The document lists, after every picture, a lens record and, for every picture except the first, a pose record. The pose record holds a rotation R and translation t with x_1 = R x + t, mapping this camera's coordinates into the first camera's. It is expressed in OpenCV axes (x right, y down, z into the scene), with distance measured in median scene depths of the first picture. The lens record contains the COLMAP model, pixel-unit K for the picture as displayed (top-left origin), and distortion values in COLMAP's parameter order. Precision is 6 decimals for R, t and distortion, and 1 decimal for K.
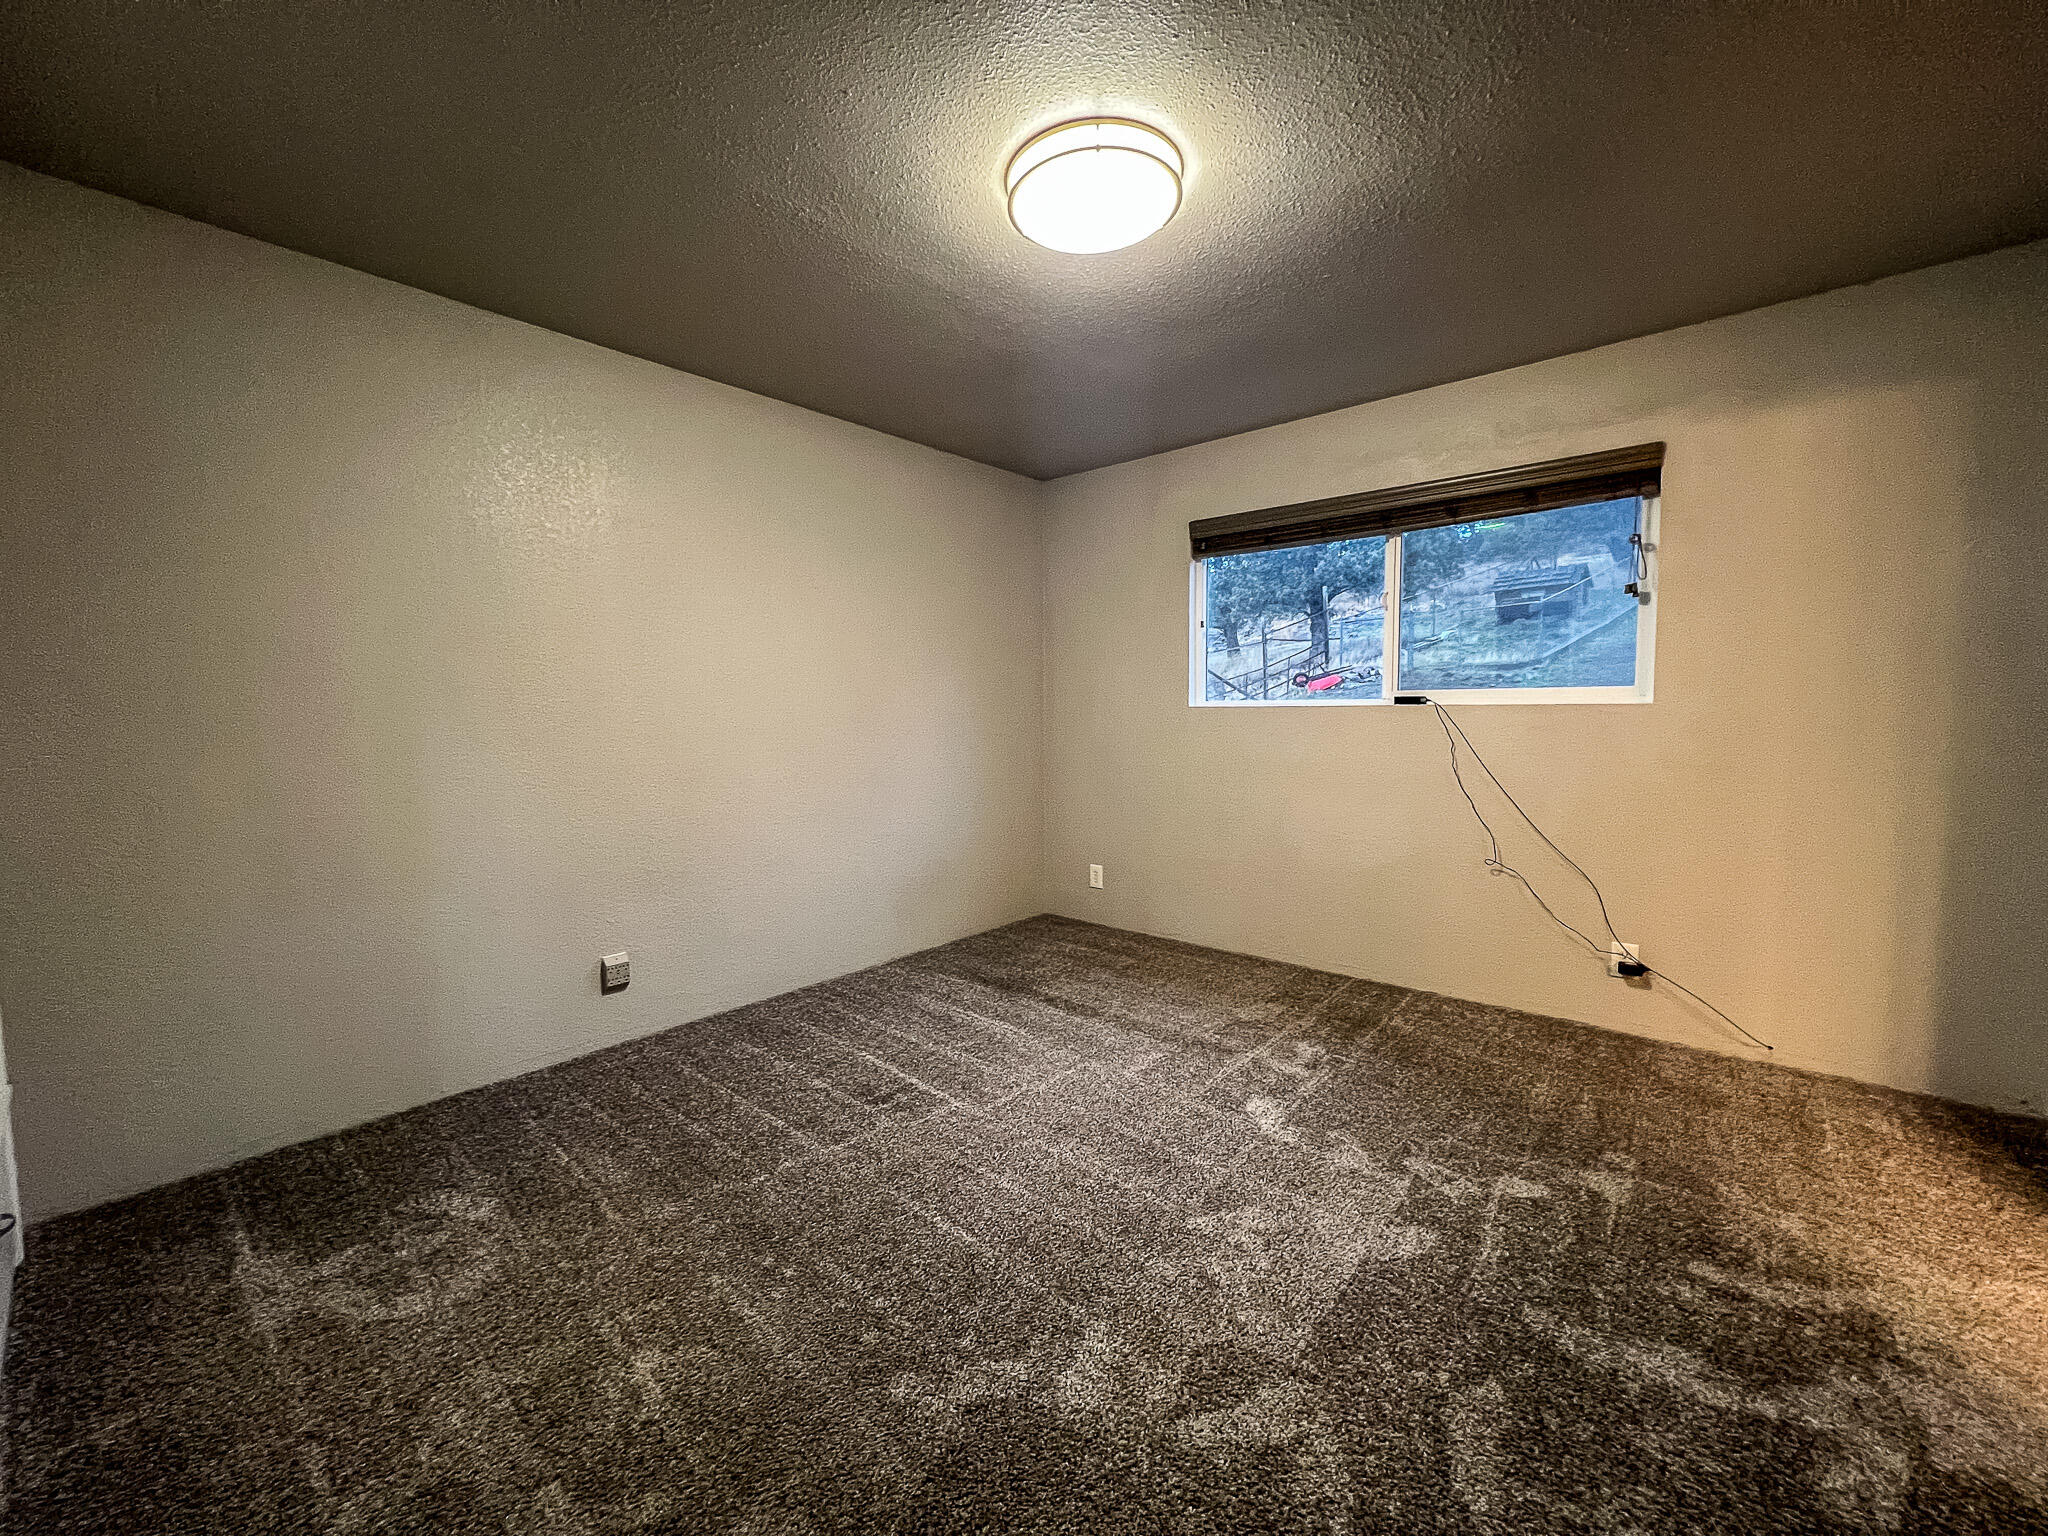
lens RADIAL K [[813.0, 0, 1021.8], [0, 813.0, 761.7], [0, 0, 1]] dist [-0.001688, 0.000077]
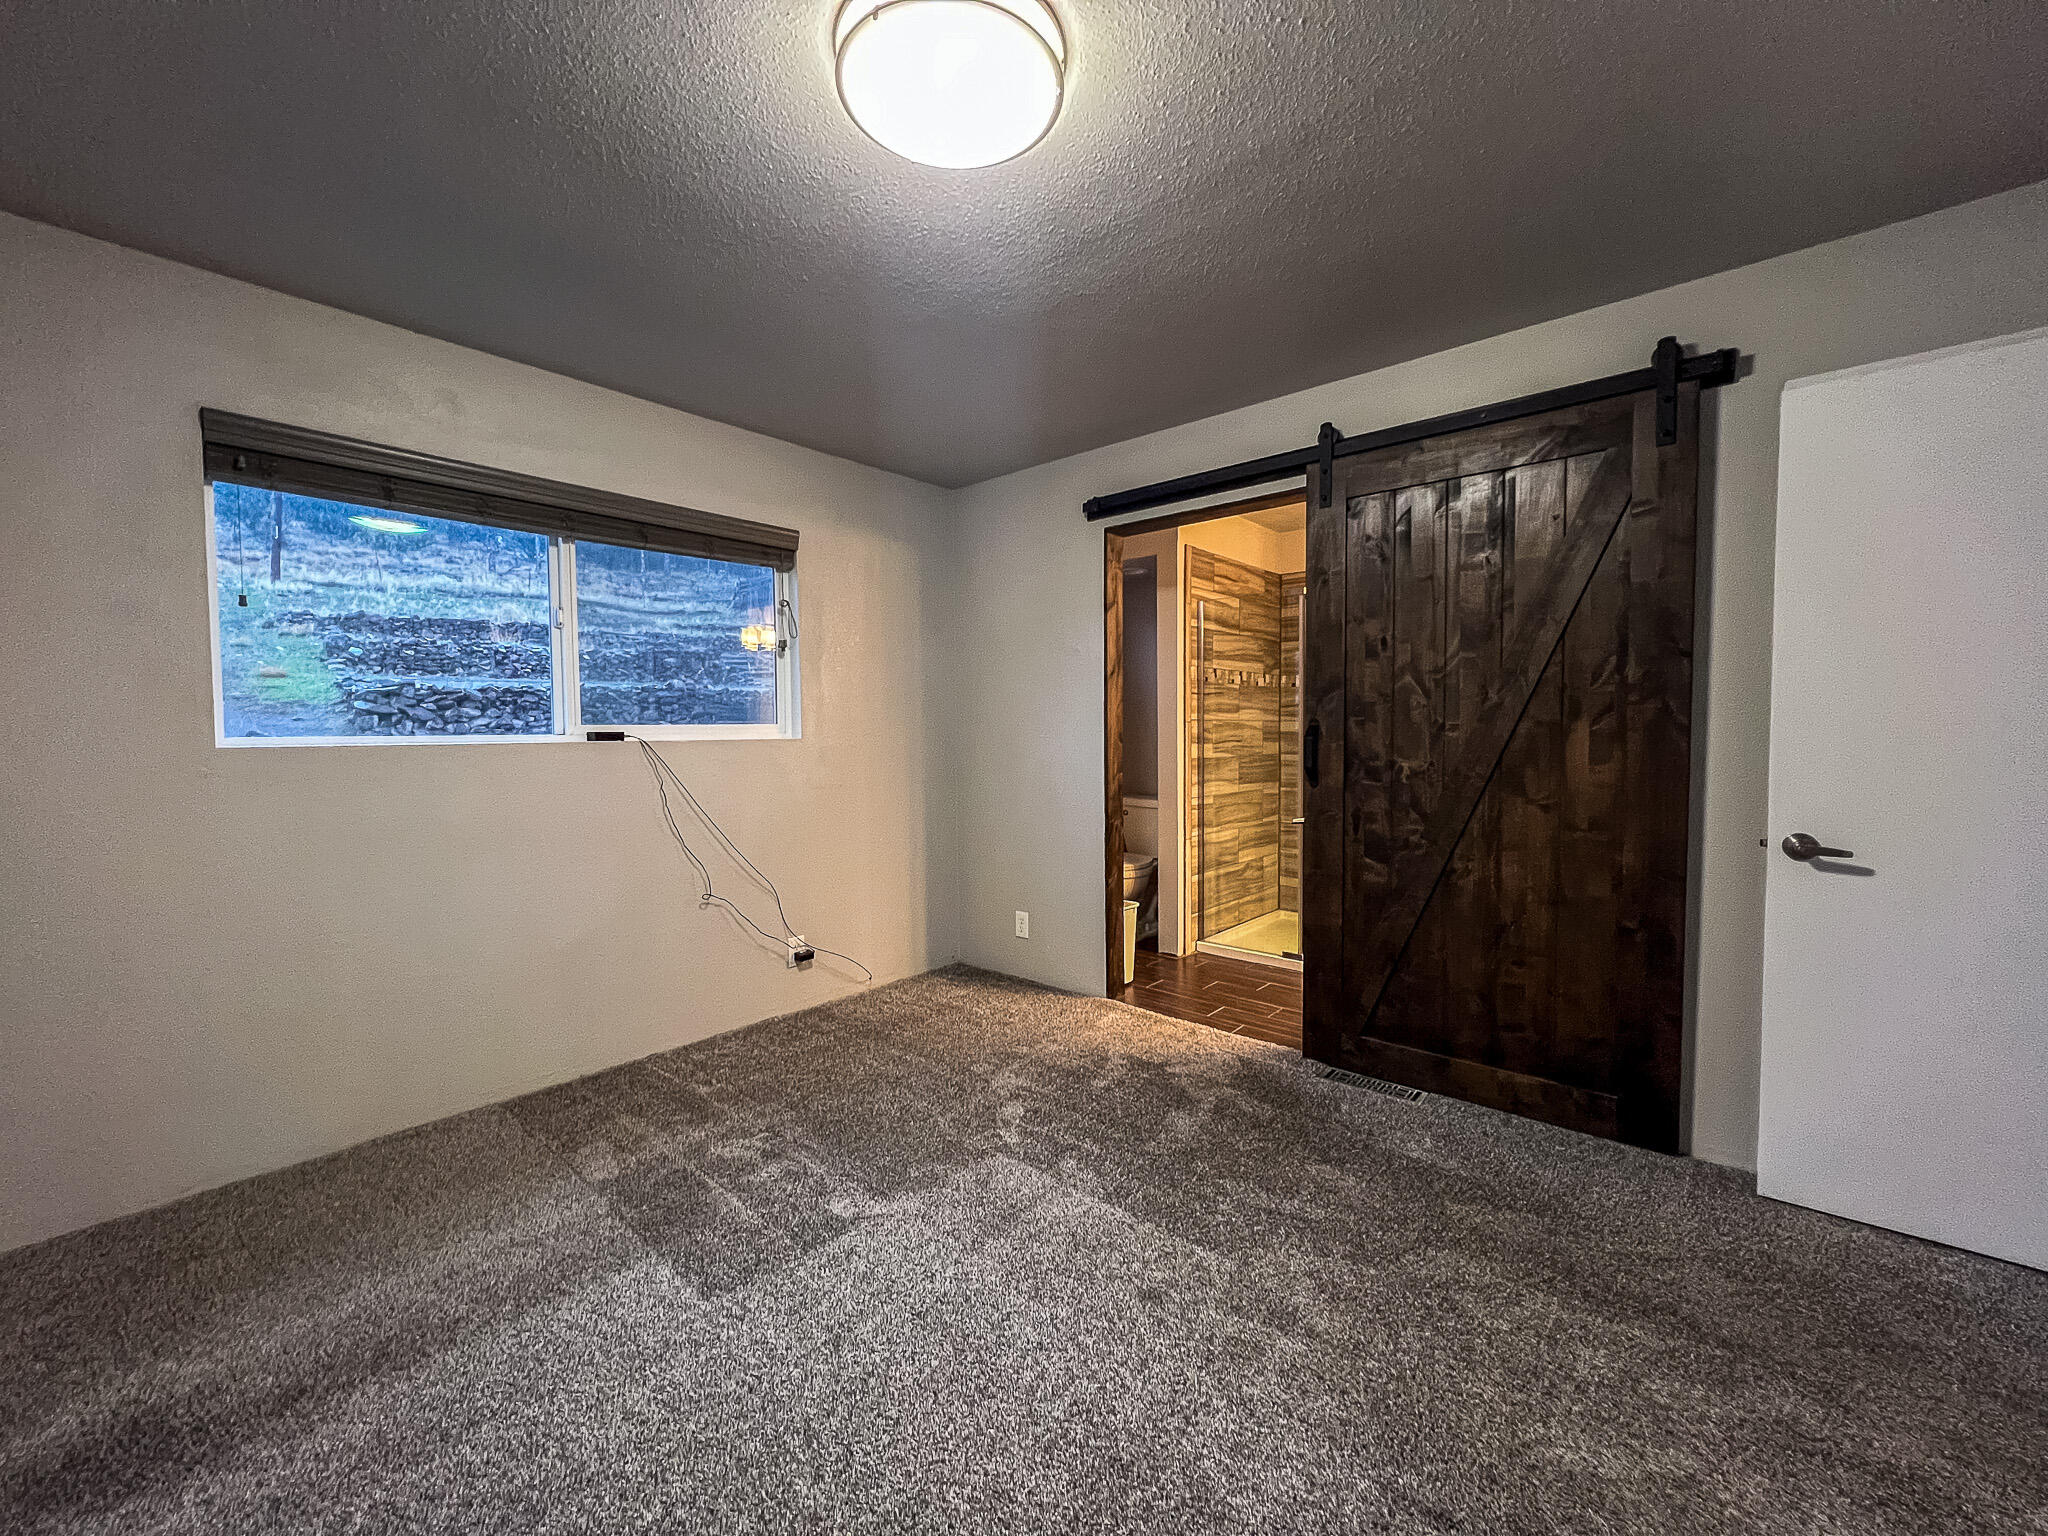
lens RADIAL K [[813.0, 0, 1021.8], [0, 813.0, 761.7], [0, 0, 1]] dist [-0.001688, 0.000077]
pose [[0.008545, -0.034927, 0.999353, -0.454289], [0.074472, 0.996637, 0.034196, -0.052233], [-0.997186, 0.074132, 0.011117, 0.632561]]
